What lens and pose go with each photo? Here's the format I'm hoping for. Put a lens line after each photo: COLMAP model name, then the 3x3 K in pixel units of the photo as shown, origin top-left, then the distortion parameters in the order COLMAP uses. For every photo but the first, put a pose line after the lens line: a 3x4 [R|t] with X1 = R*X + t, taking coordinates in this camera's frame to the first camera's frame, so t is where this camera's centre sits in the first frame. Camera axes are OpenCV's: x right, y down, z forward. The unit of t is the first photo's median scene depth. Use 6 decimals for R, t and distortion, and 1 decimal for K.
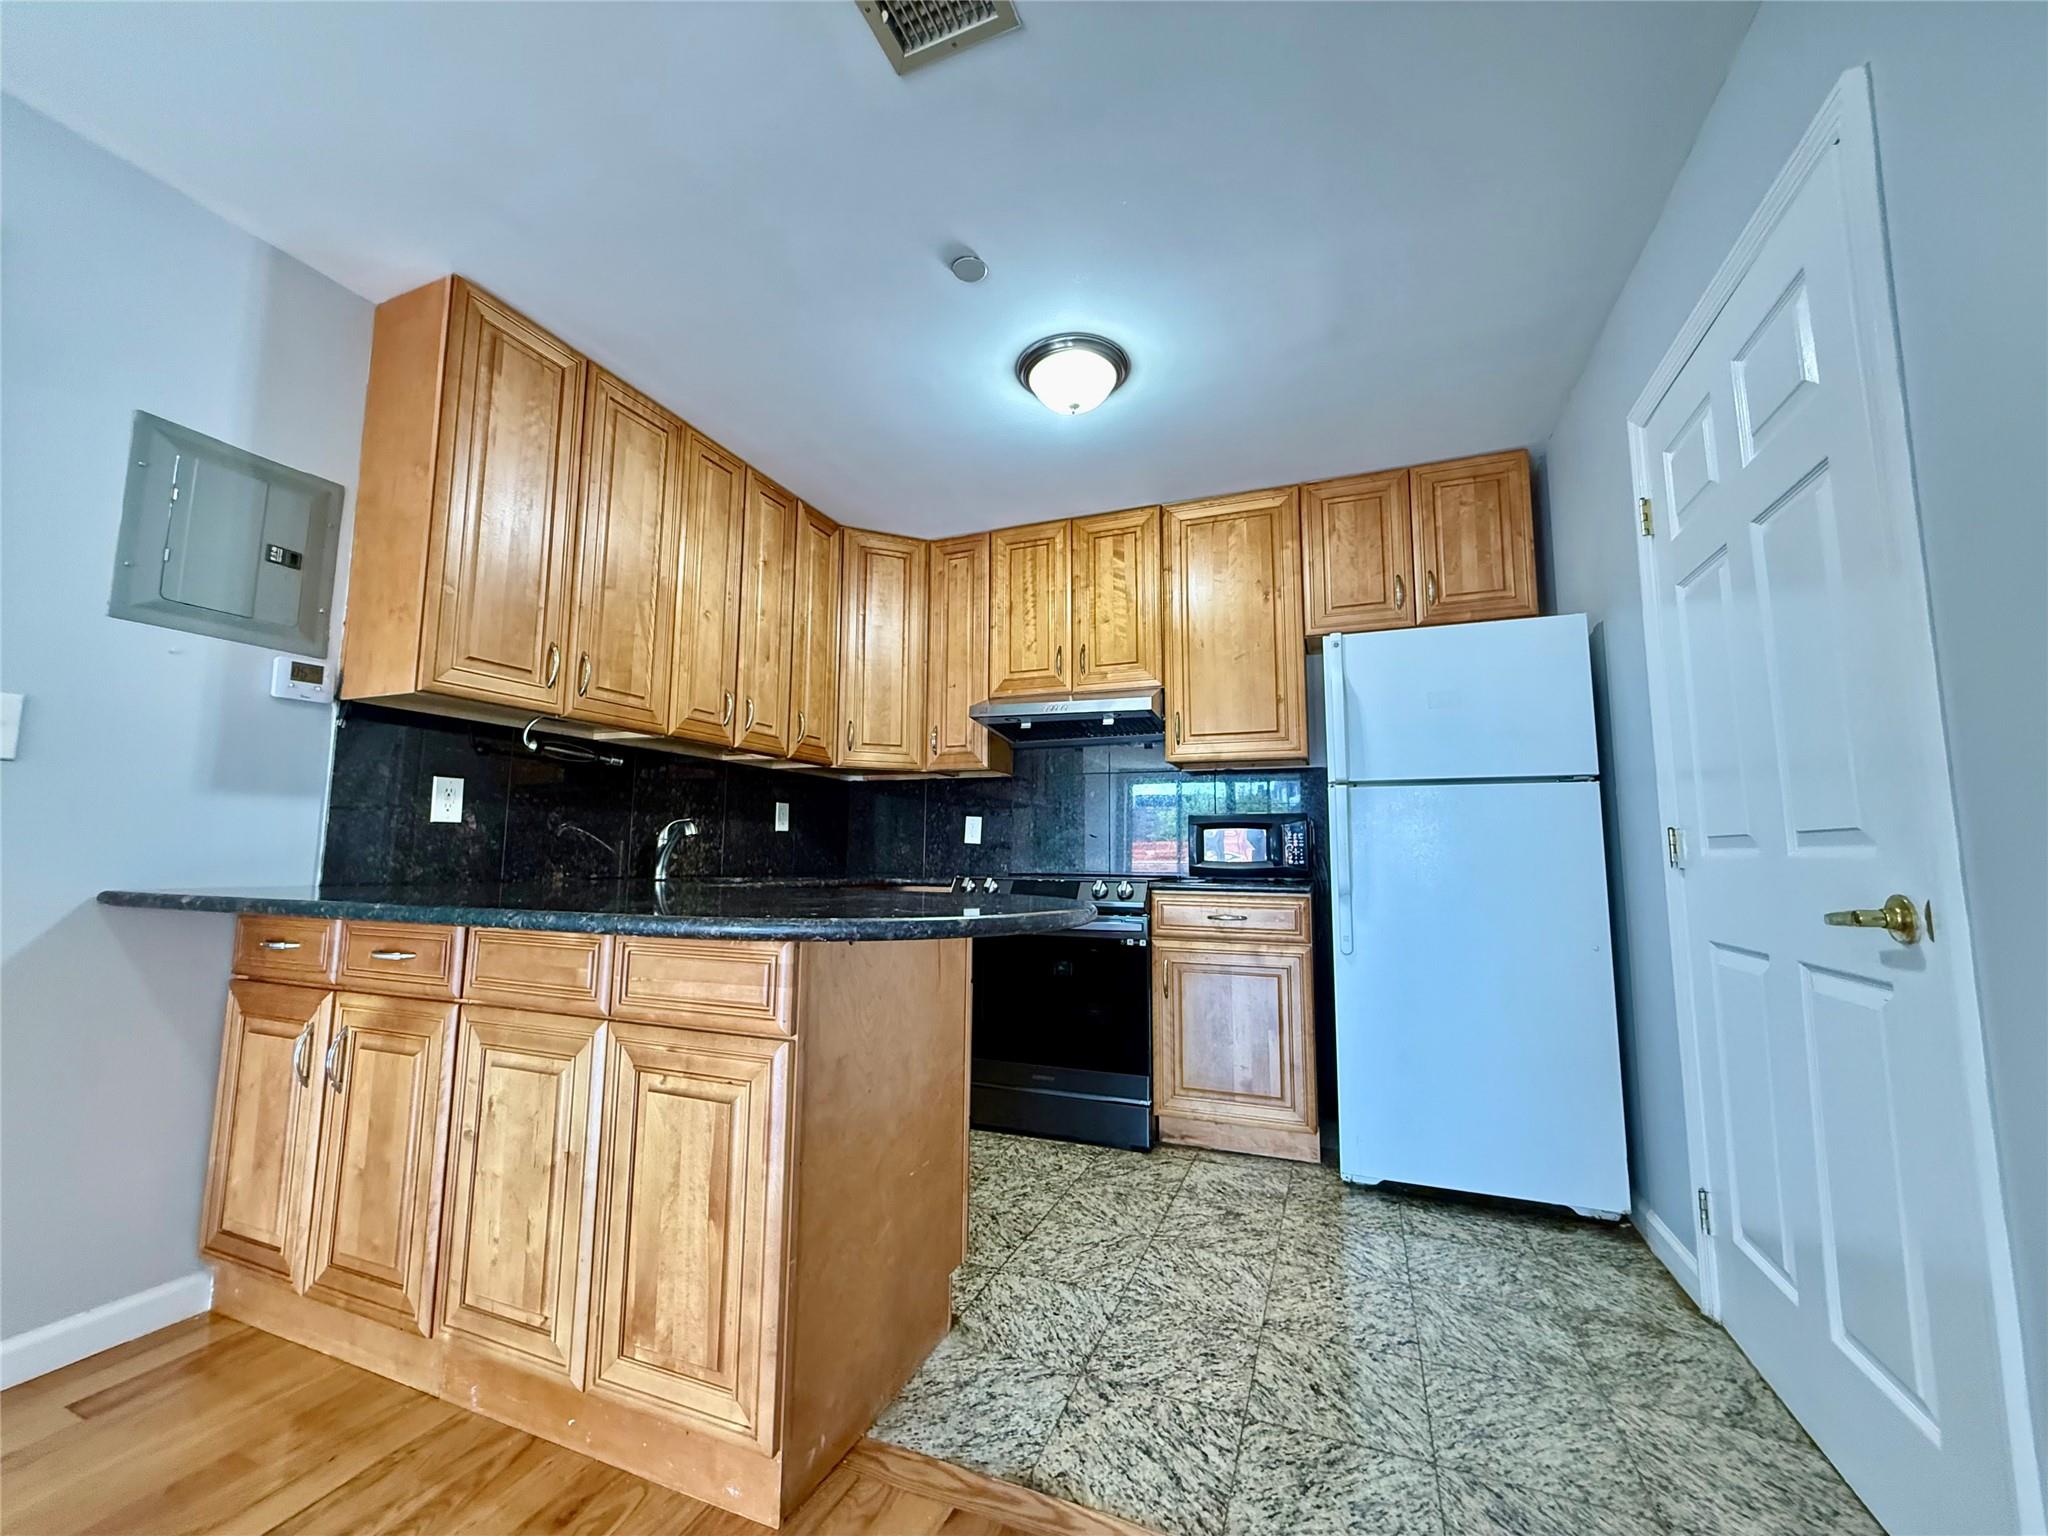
lens RADIAL K [[816.9, 0, 1016.3], [0, 816.9, 766.9], [0, 0, 1]] dist [-0.000007, 0.000160]
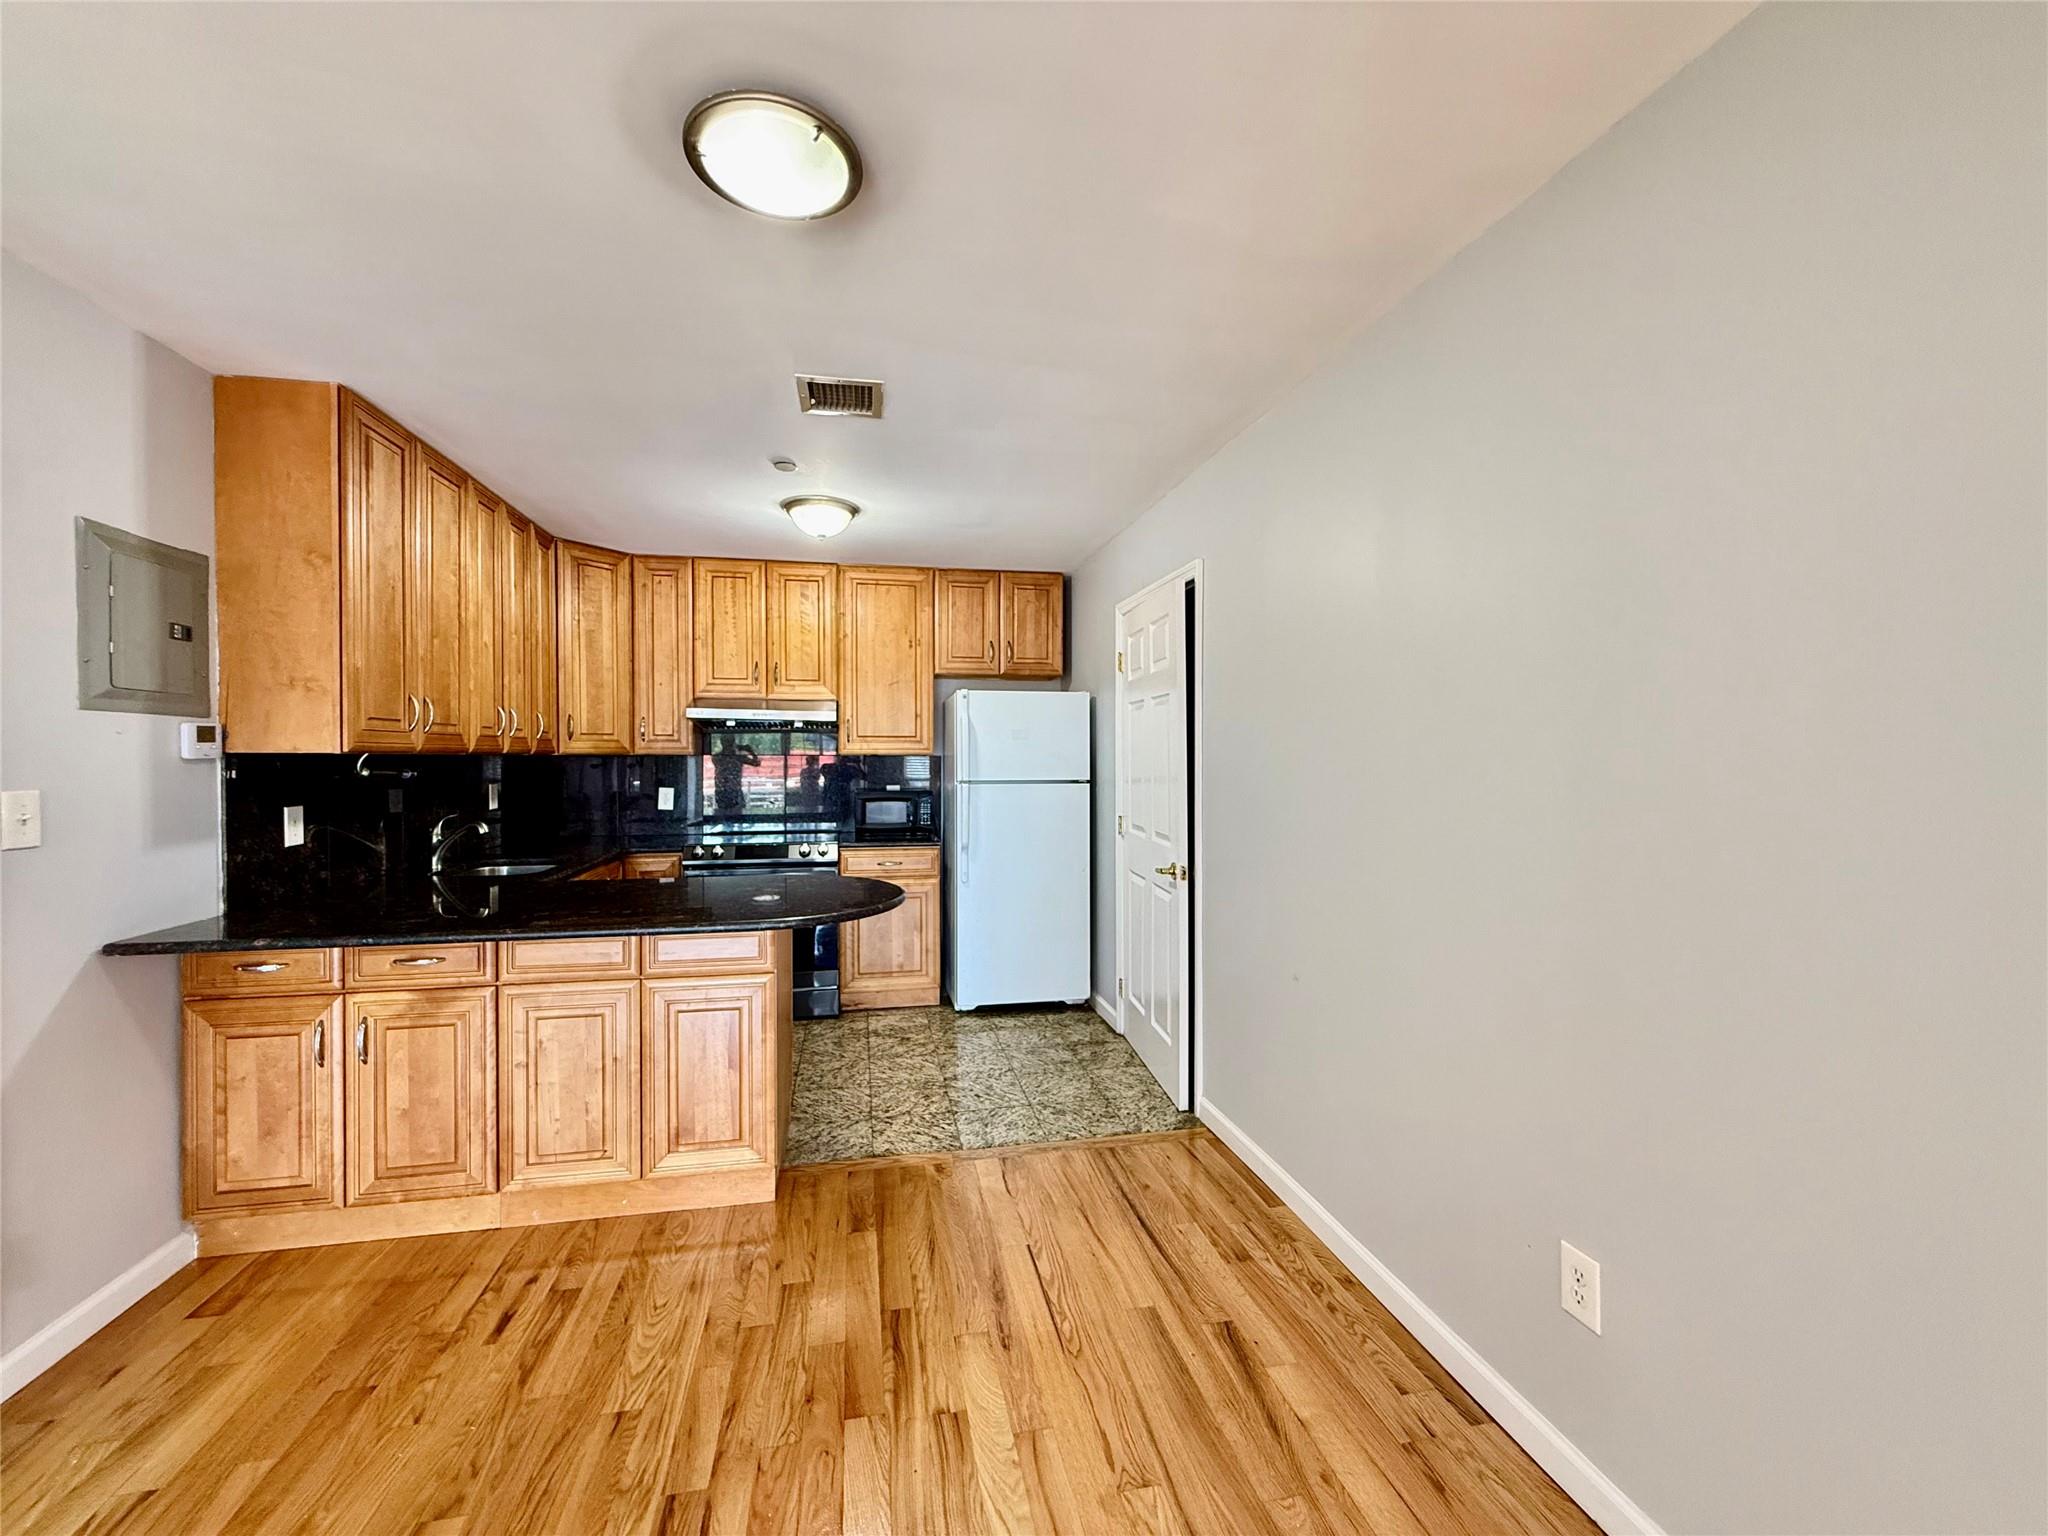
lens RADIAL K [[818.7, 0, 1016.9], [0, 818.7, 766.4], [0, 0, 1]] dist [-0.000930, 0.000873]
pose [[0.836881, -0.013879, 0.547208, -0.481606], [-0.054641, 0.992567, 0.108741, -0.224591], [-0.544650, -0.120903, 0.829903, -0.495253]]
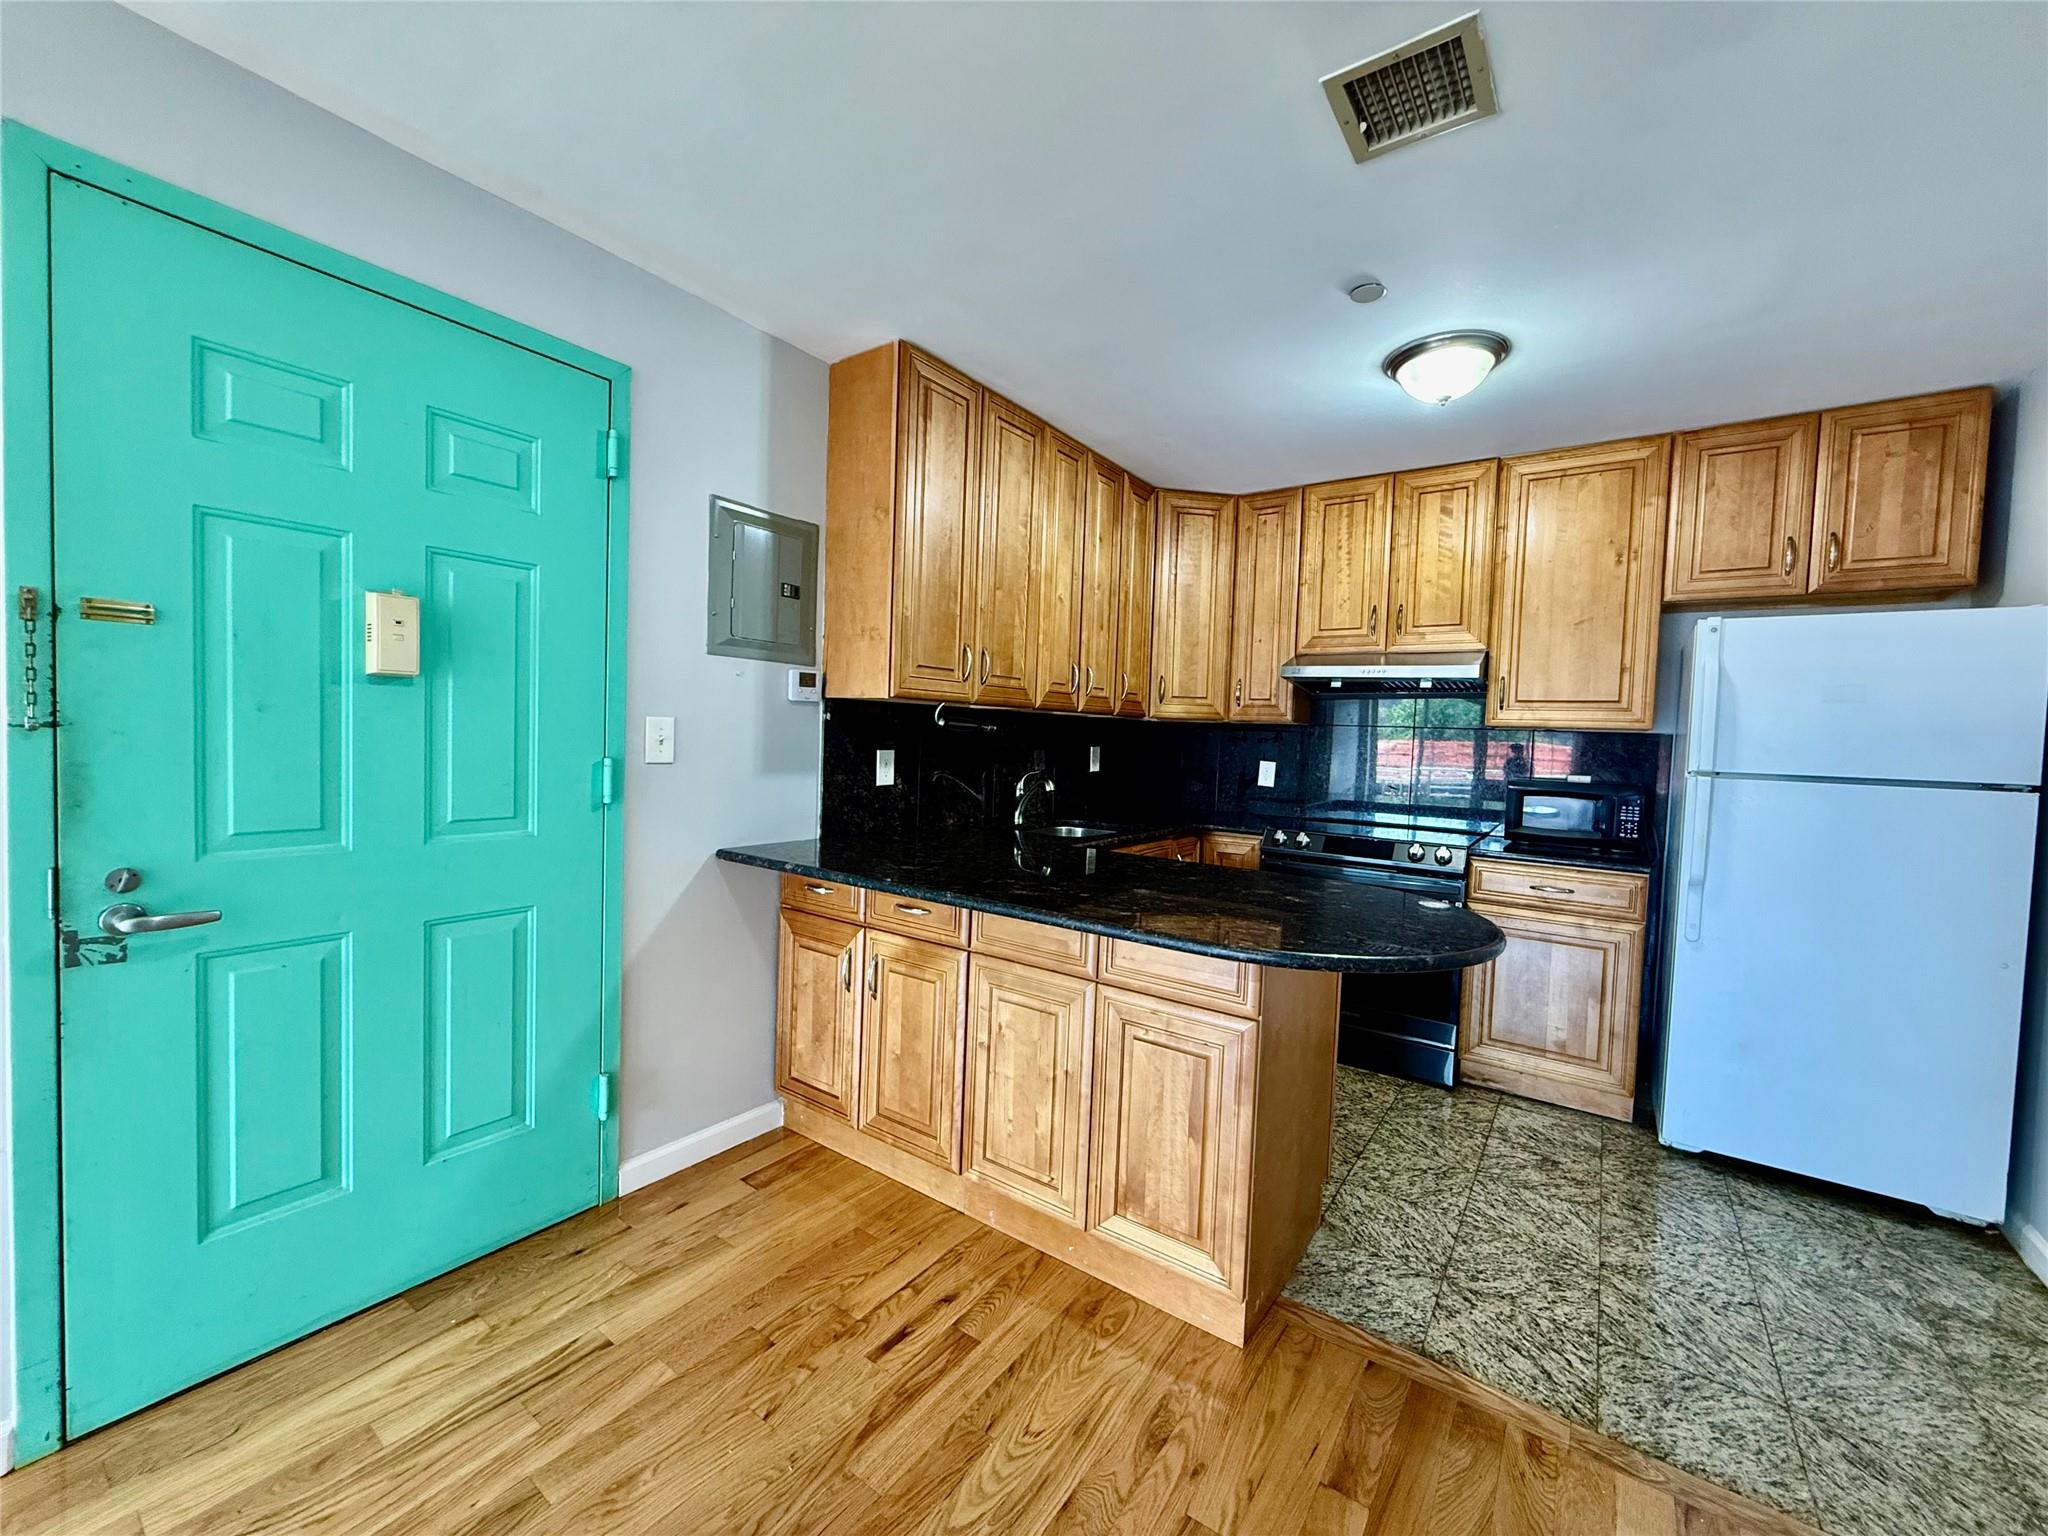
lens RADIAL K [[818.7, 0, 1016.9], [0, 818.7, 766.4], [0, 0, 1]] dist [-0.000930, 0.000873]
pose [[0.970933, 0.036881, -0.236492, -0.200491], [-0.002034, 0.989293, 0.145930, -0.149161], [0.239342, -0.141207, 0.960612, -0.172756]]
